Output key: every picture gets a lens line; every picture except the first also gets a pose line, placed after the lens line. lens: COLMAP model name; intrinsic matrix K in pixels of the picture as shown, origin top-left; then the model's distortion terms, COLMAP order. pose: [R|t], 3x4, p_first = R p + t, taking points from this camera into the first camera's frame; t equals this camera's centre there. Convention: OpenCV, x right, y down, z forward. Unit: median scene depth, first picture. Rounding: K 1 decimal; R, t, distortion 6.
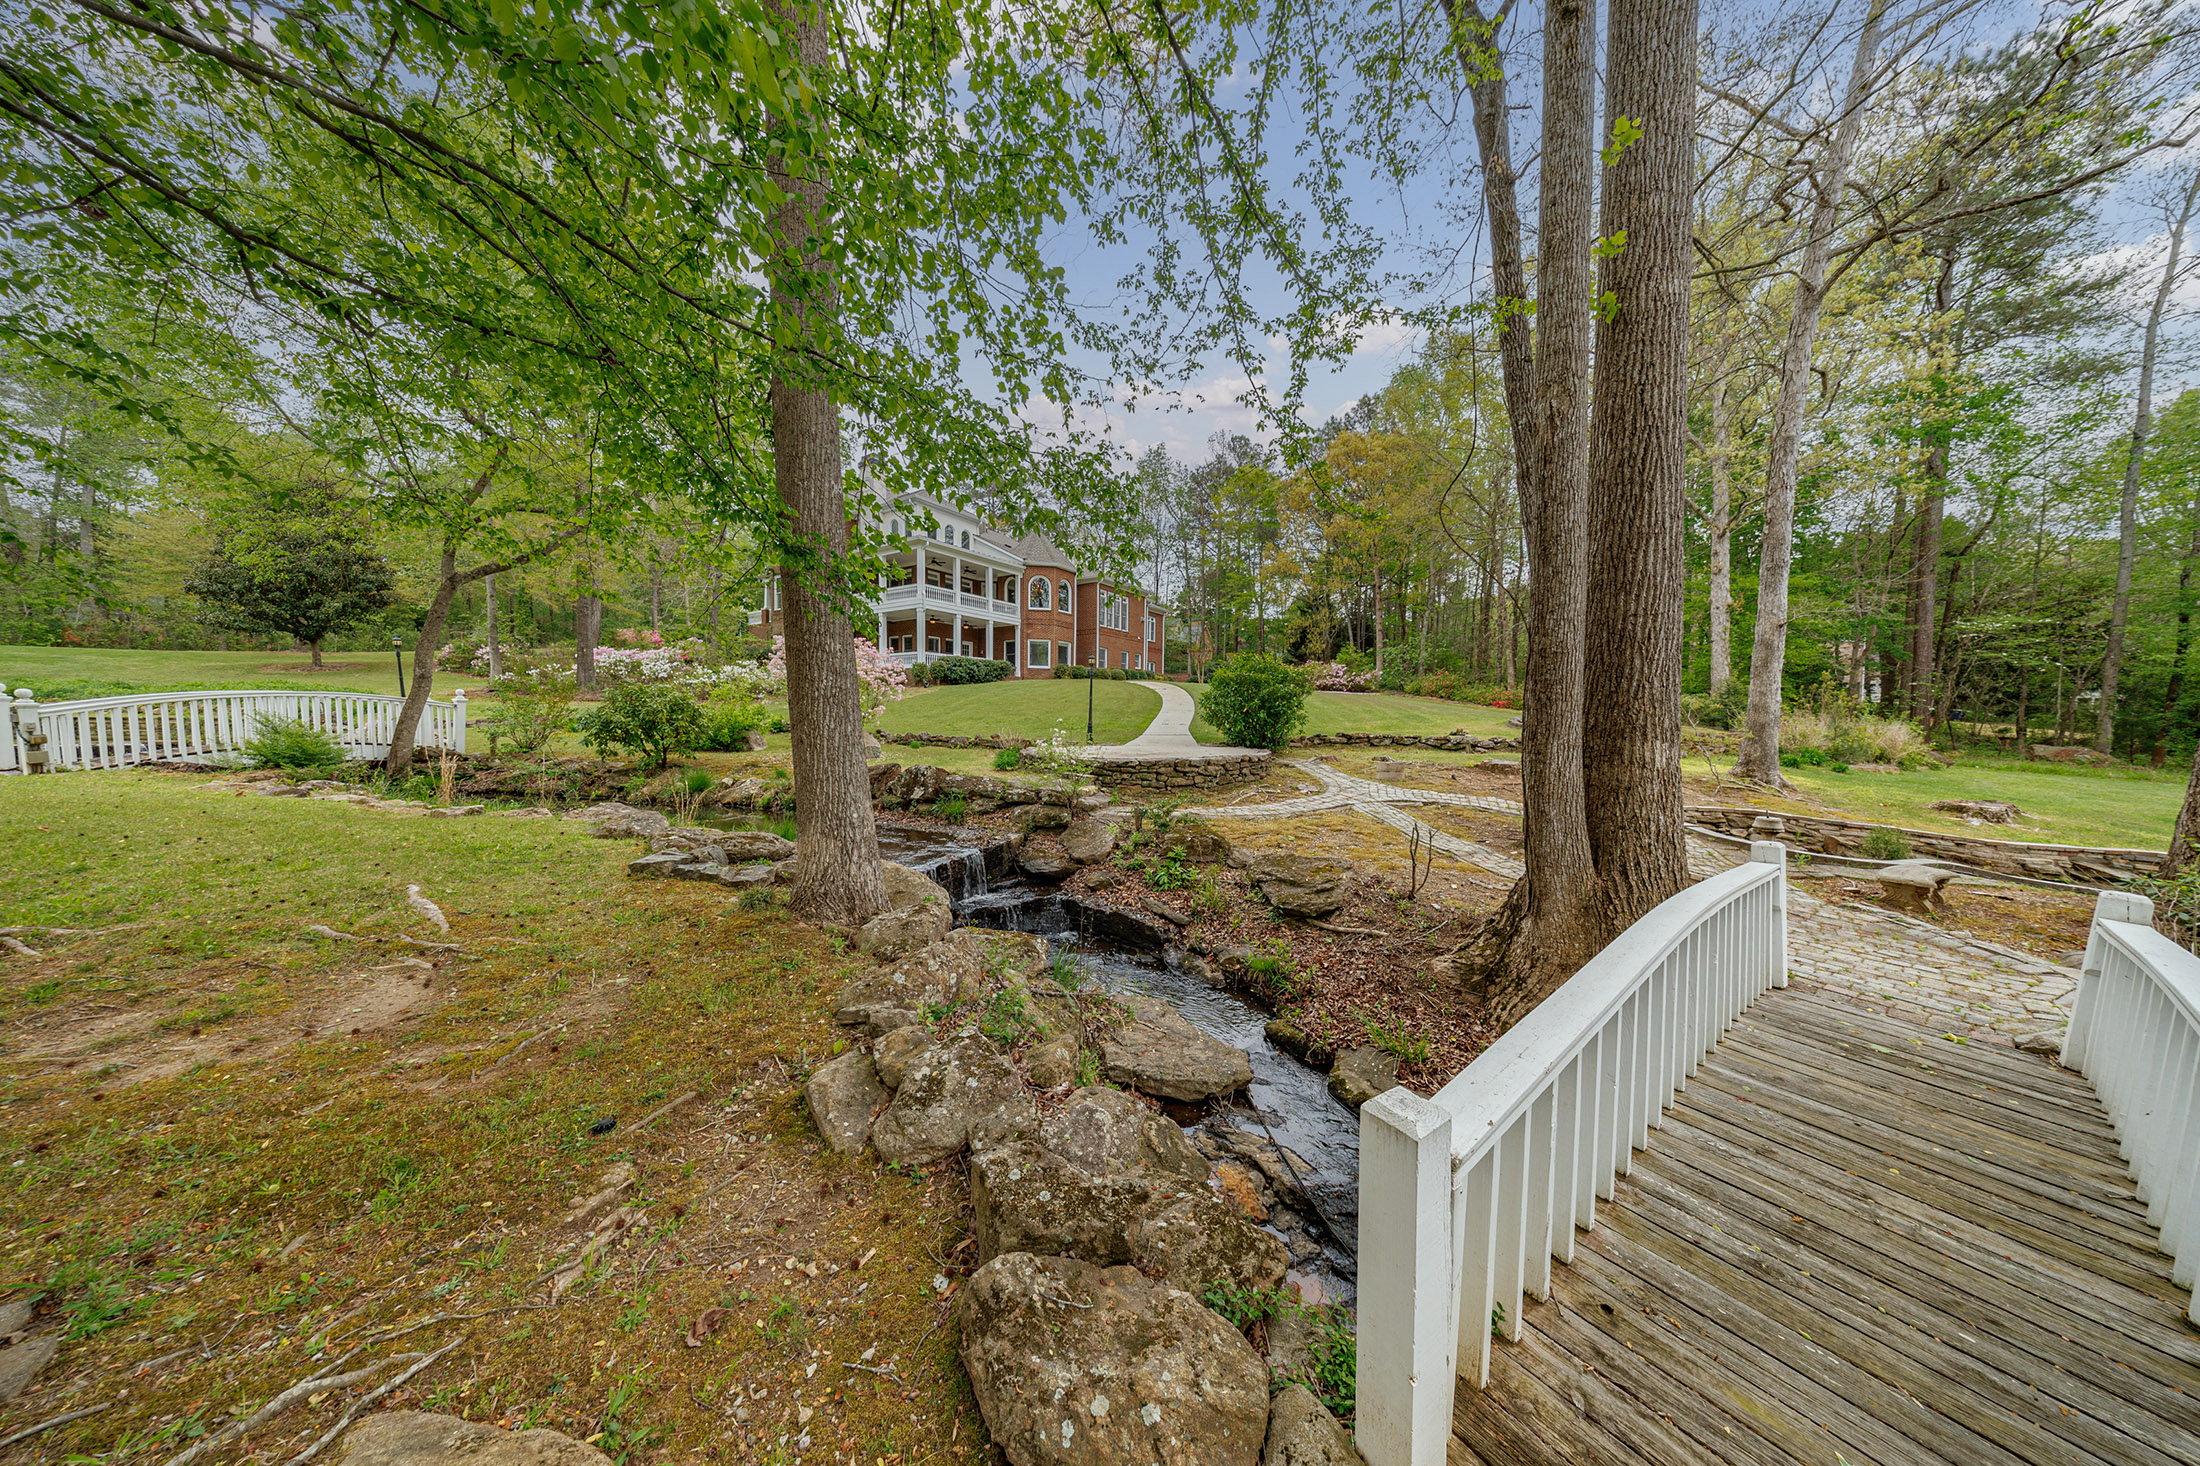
lens RADIAL K [[645.7, 0, 1100.0], [0, 645.7, 733.0], [0, 0, 1]] dist [0.000053, 0.000133]
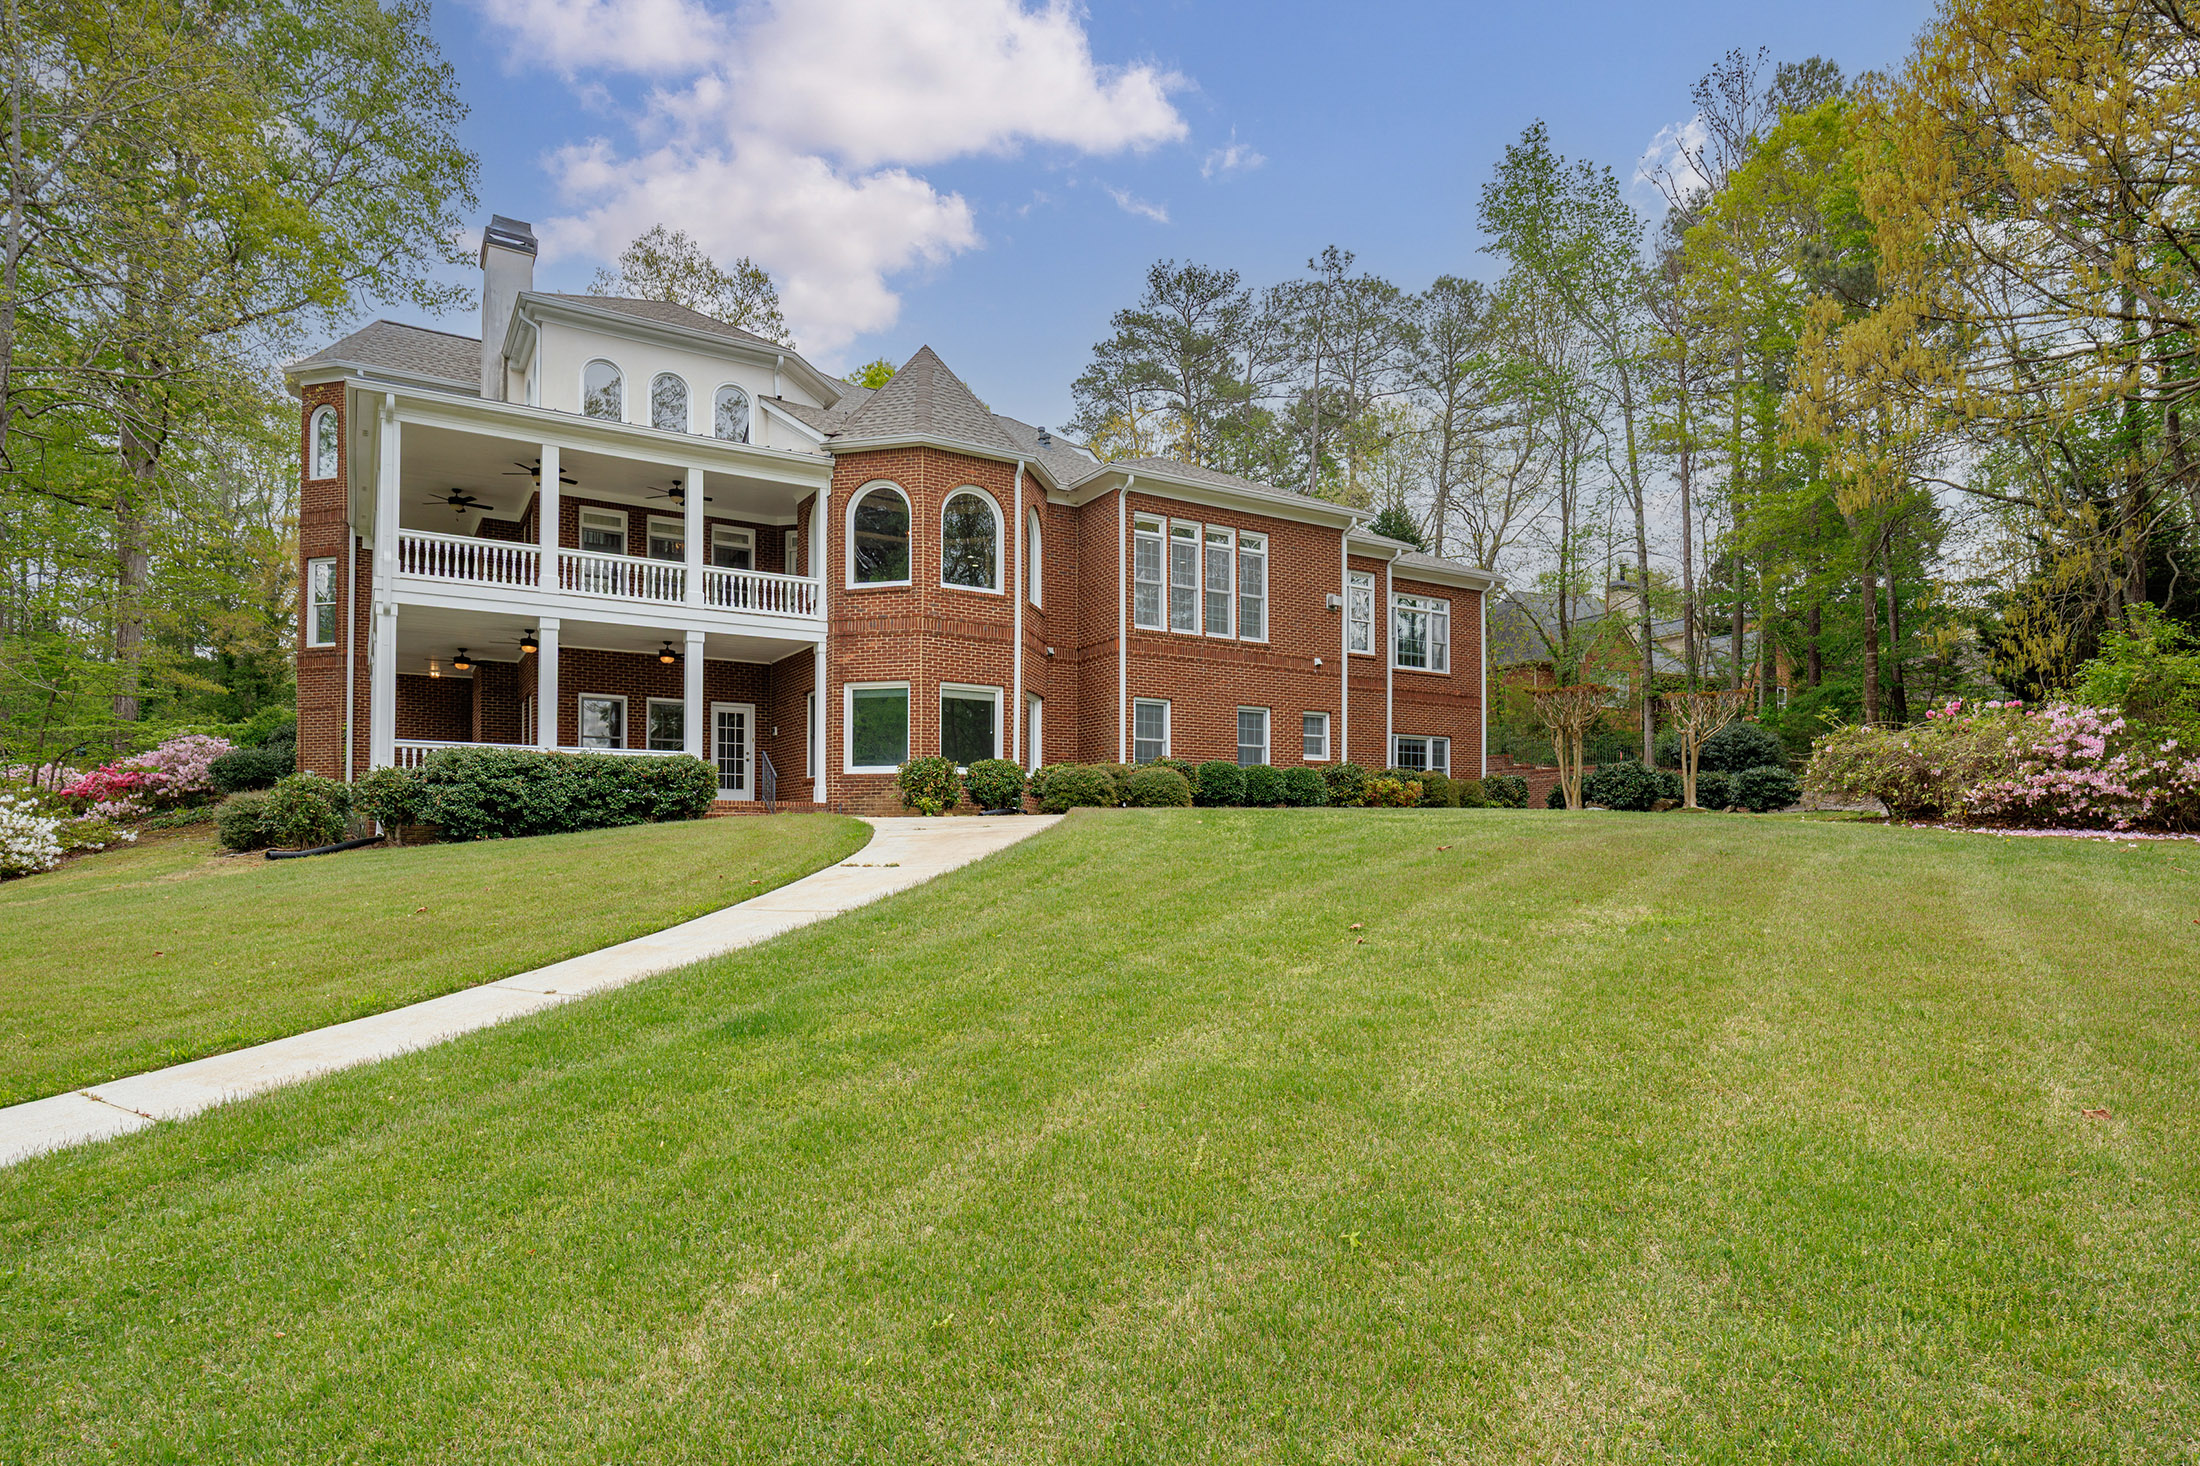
lens RADIAL K [[1185.2, 0, 1102.1], [0, 1185.2, 846.9], [0, 0, 1]] dist [0.002295, -0.000012]
pose [[0.910462, -0.009666, -0.413480, 0.245783], [-0.002174, 0.999601, -0.028154, -0.049245], [0.413587, 0.026532, 0.910078, 0.523962]]
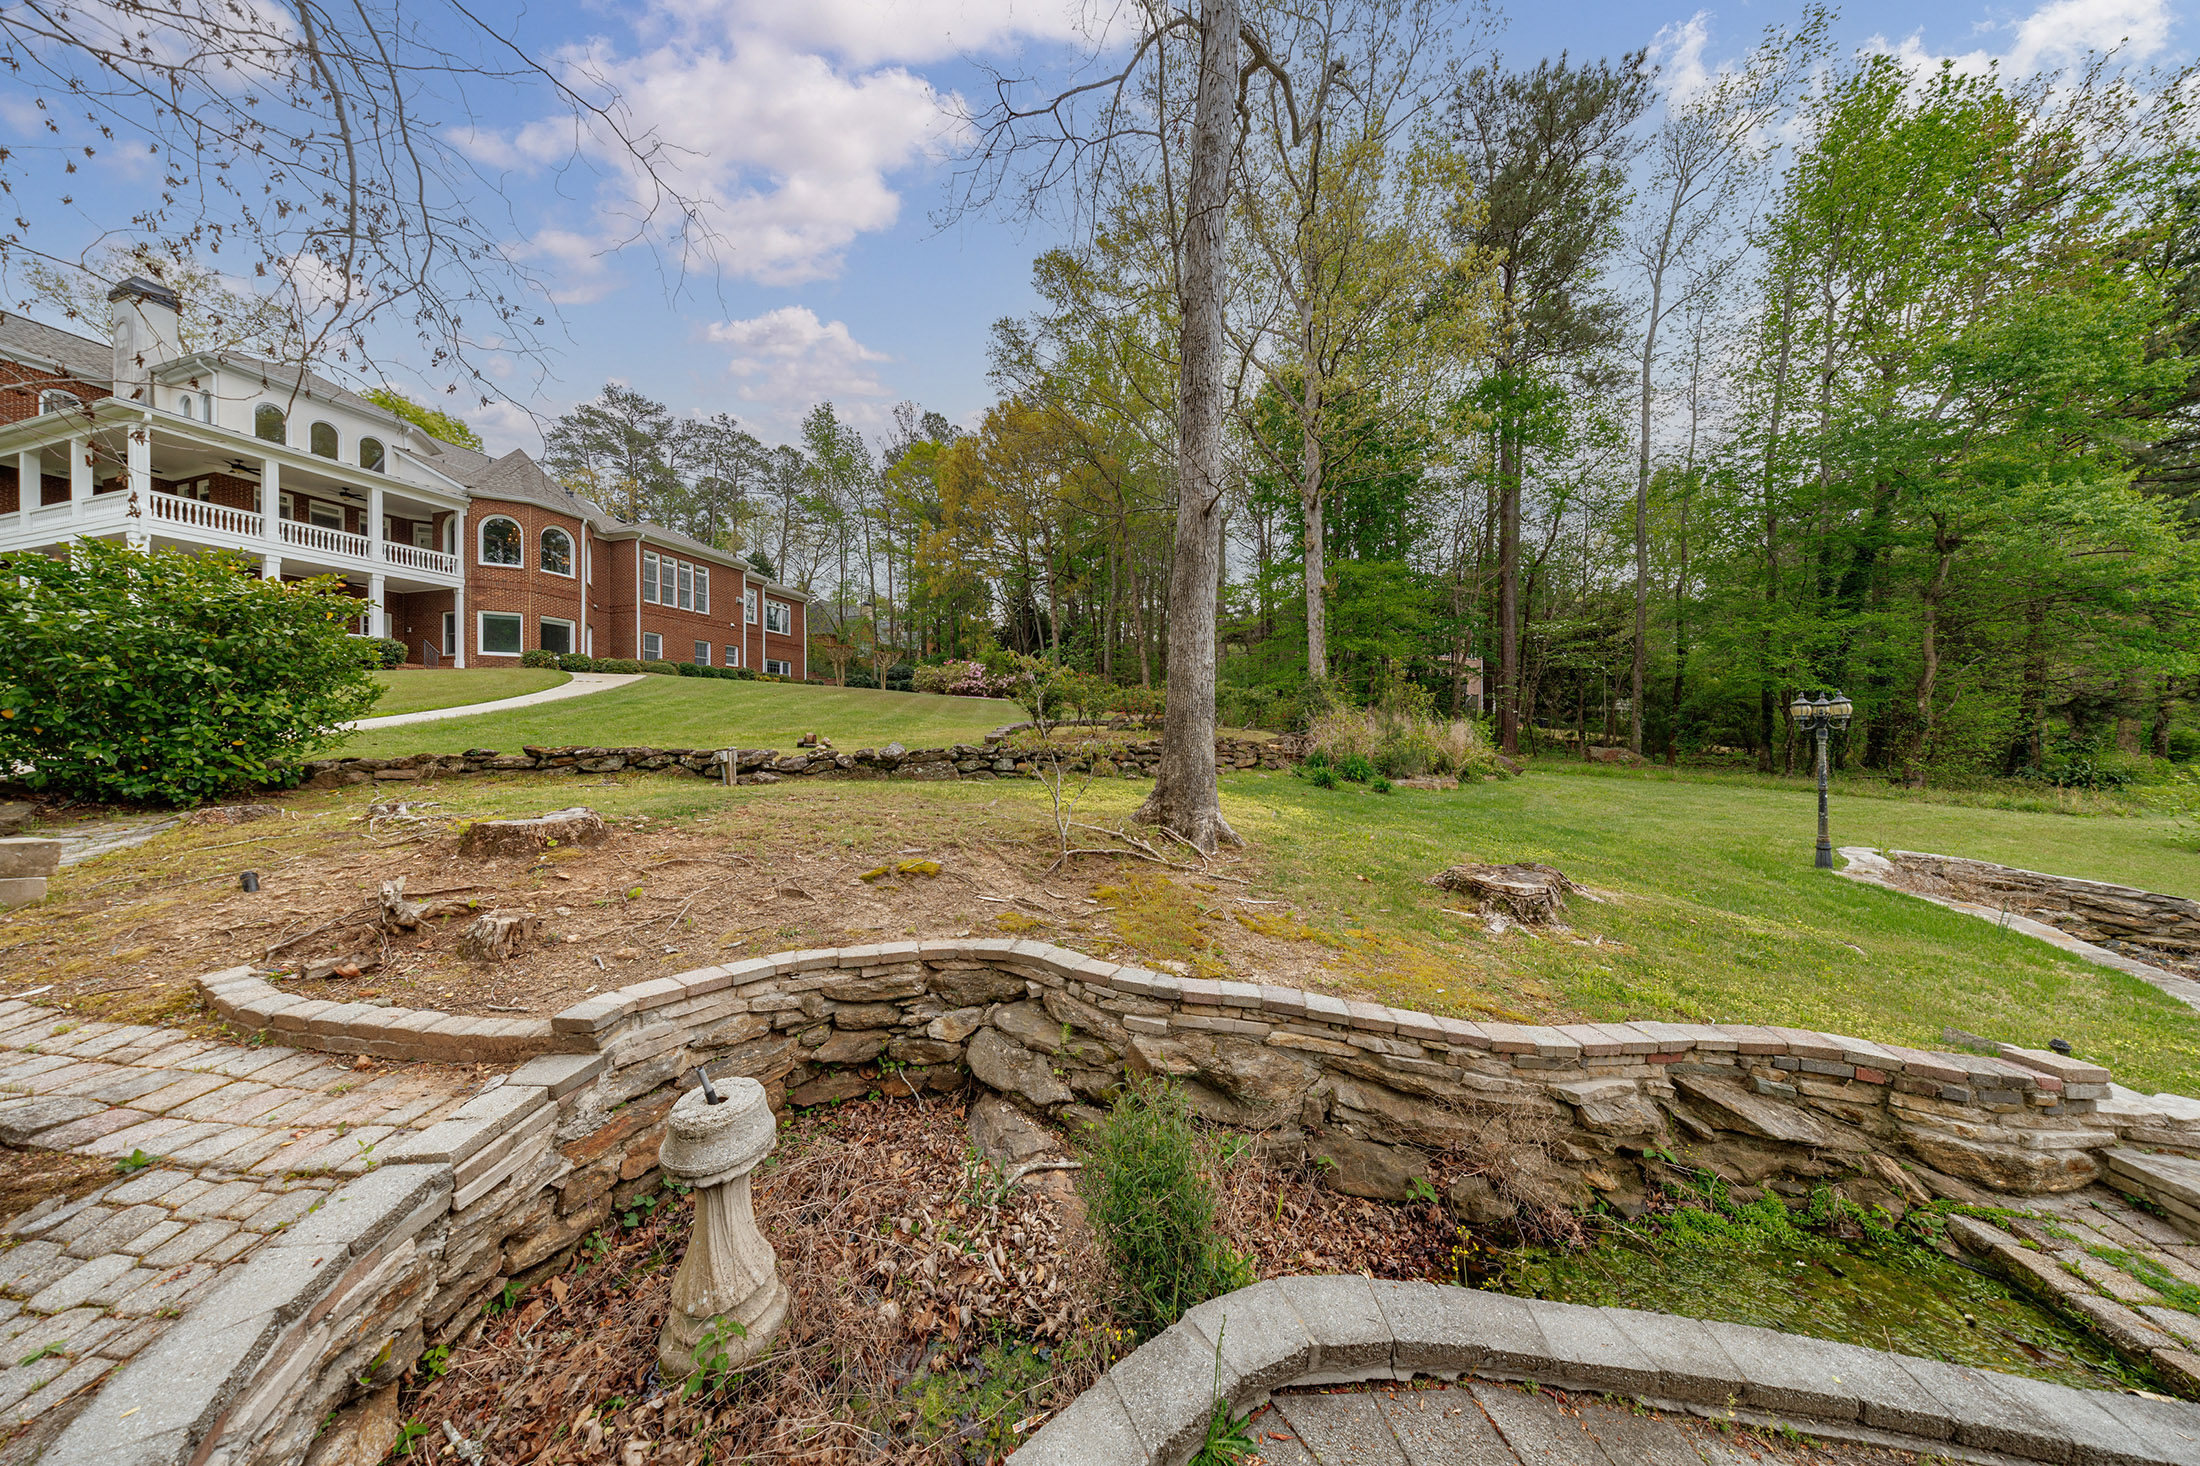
lens RADIAL K [[645.7, 0, 1100.0], [0, 645.7, 733.0], [0, 0, 1]] dist [0.000053, 0.000133]
pose [[0.950344, -0.010271, 0.311033, 0.280477], [0.018396, 0.999562, -0.023201, 0.004075], [-0.310658, 0.027771, 0.950116, 0.193163]]
